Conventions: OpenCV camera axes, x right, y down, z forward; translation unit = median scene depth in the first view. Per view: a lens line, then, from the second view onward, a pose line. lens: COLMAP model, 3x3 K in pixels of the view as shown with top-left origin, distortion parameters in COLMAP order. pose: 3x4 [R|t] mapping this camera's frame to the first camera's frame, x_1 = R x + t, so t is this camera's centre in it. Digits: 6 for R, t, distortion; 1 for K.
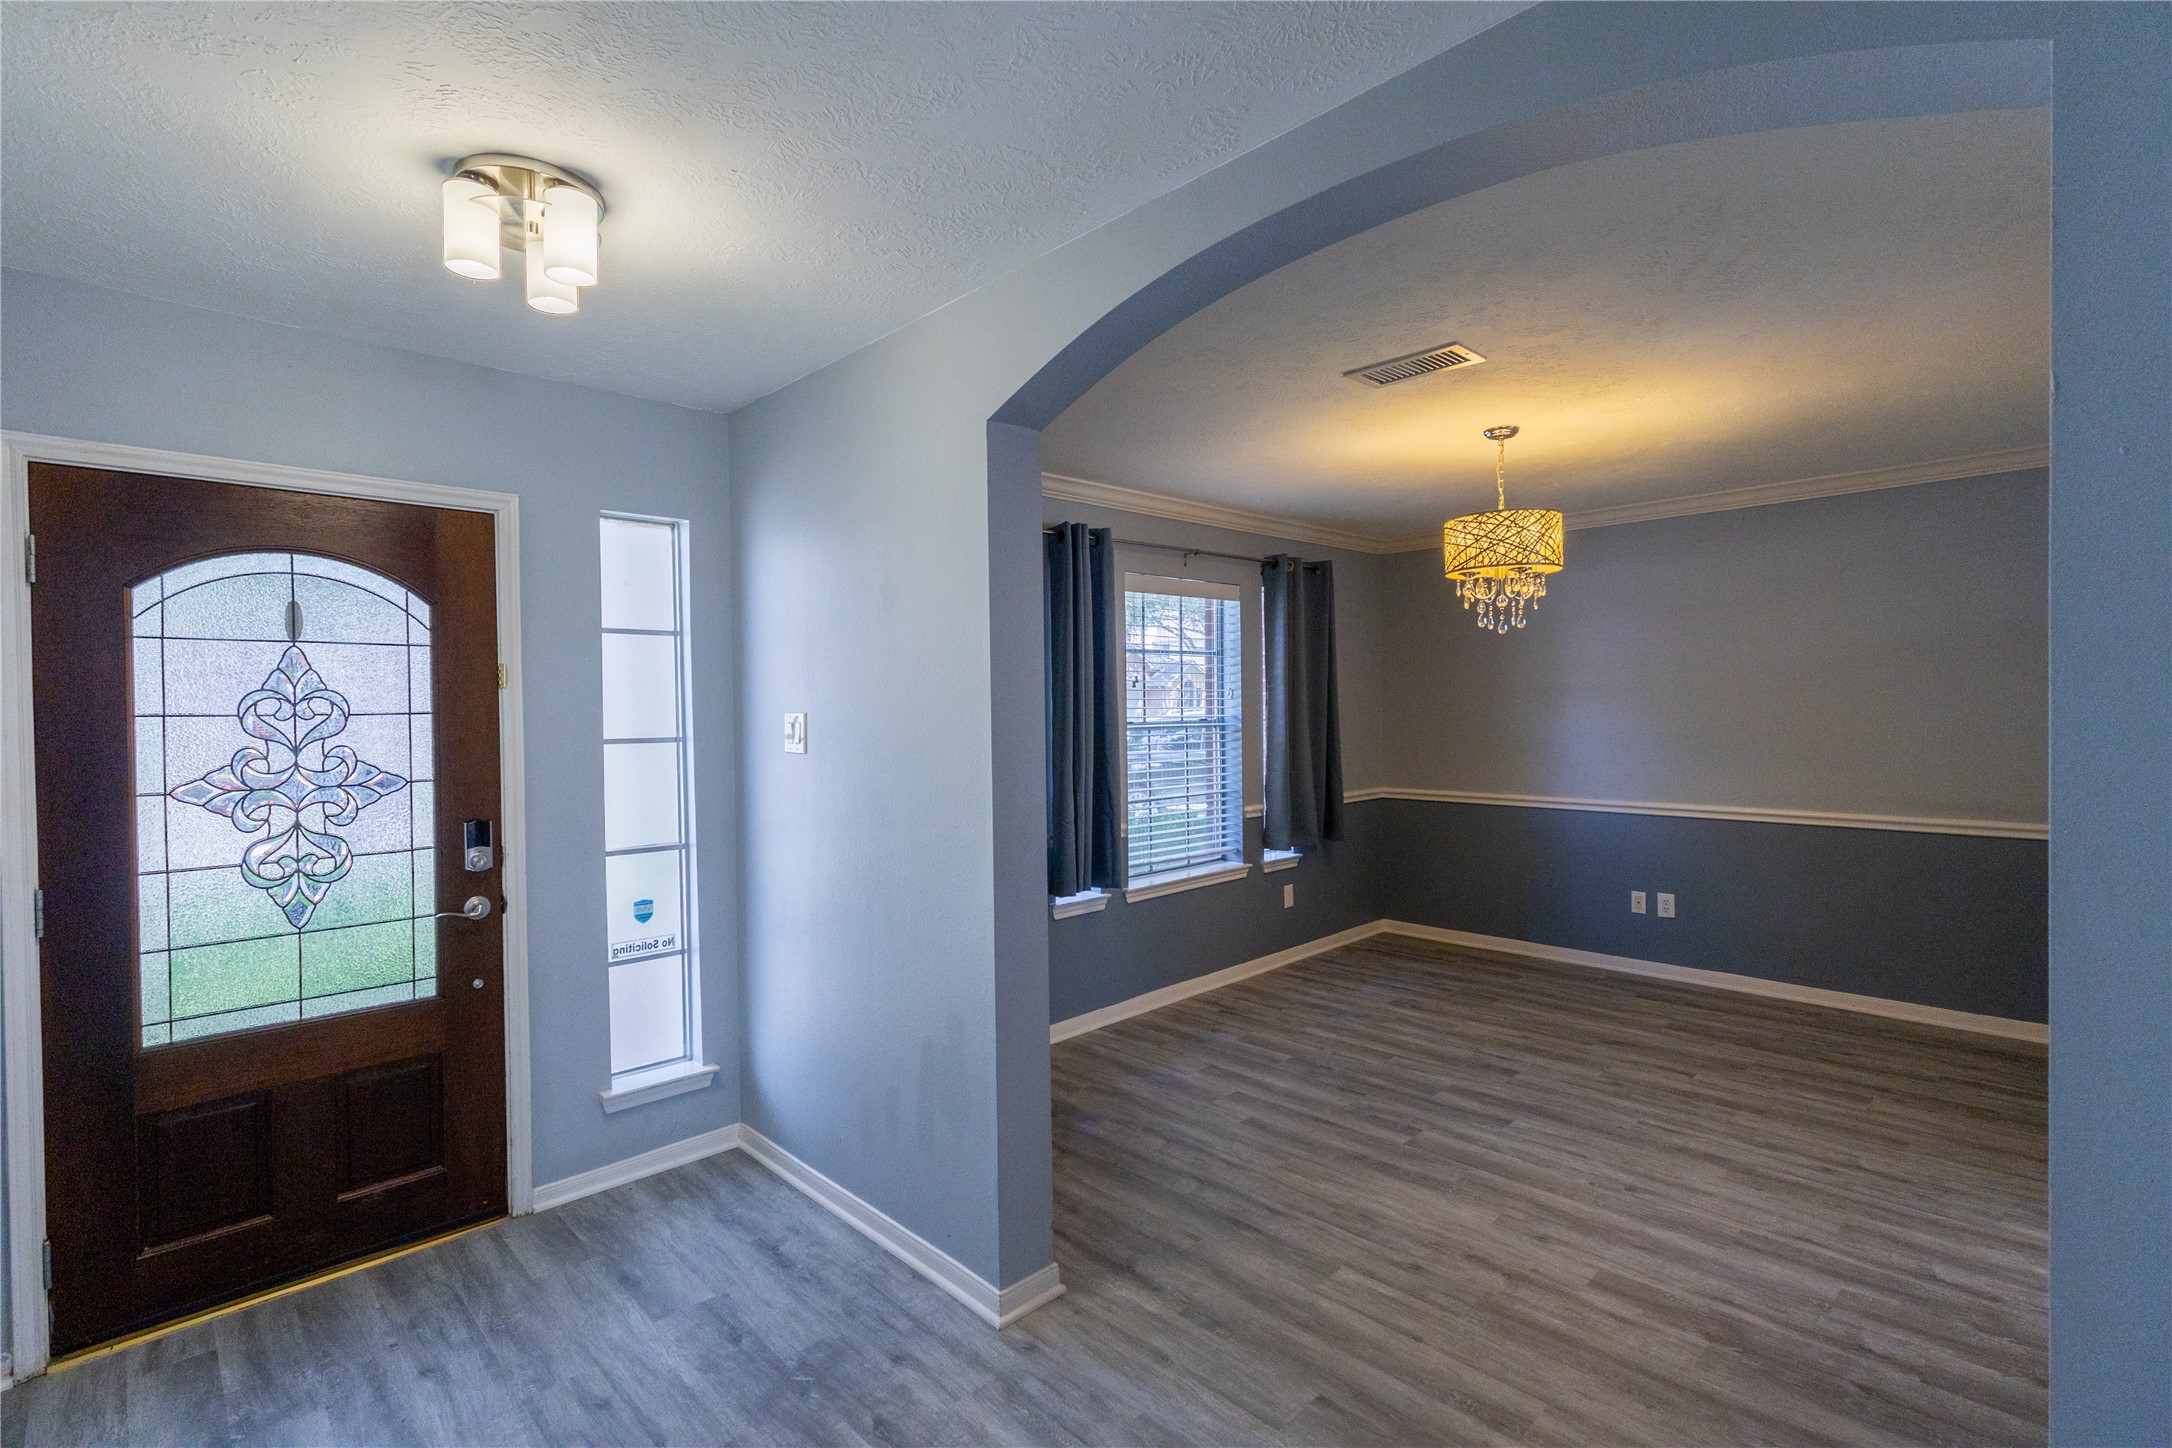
lens RADIAL K [[996.7, 0, 1093.1], [0, 996.7, 712.7], [0, 0, 1]] dist [0.003231, -0.001937]
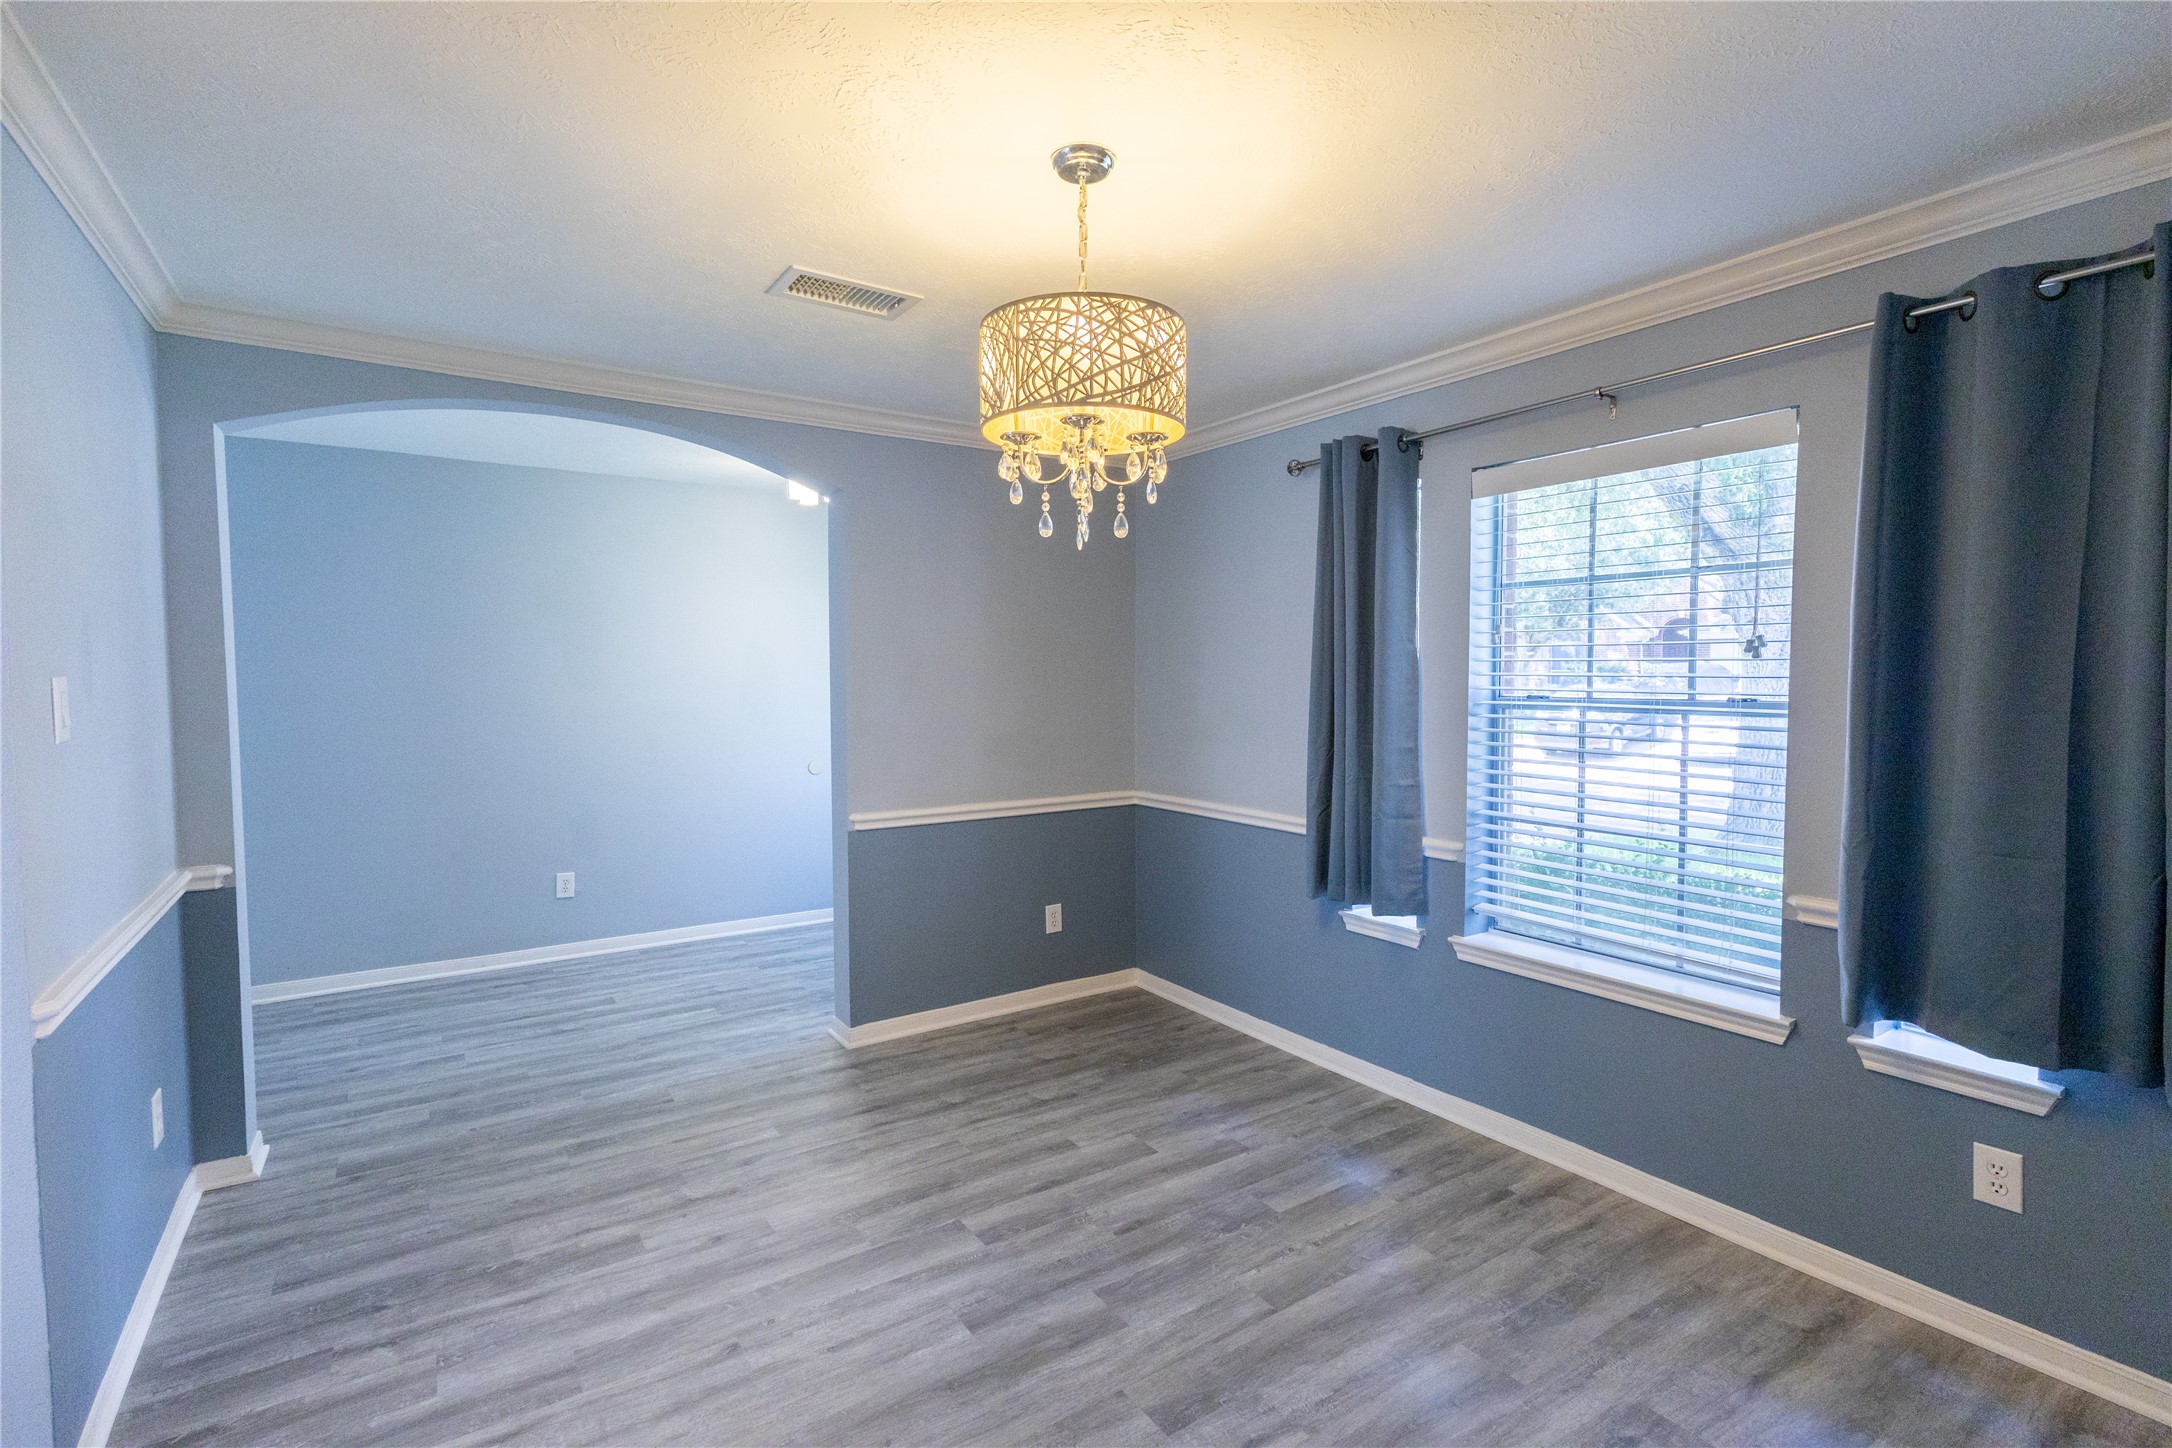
lens RADIAL K [[996.7, 0, 1092.4], [0, 996.7, 730.2], [0, 0, 1]] dist [0.003231, -0.001937]
pose [[-0.174254, 0.073768, -0.981934, 1.057577], [0.000769, 0.997200, 0.074779, -0.025799], [0.984700, 0.012276, -0.173823, 1.239885]]
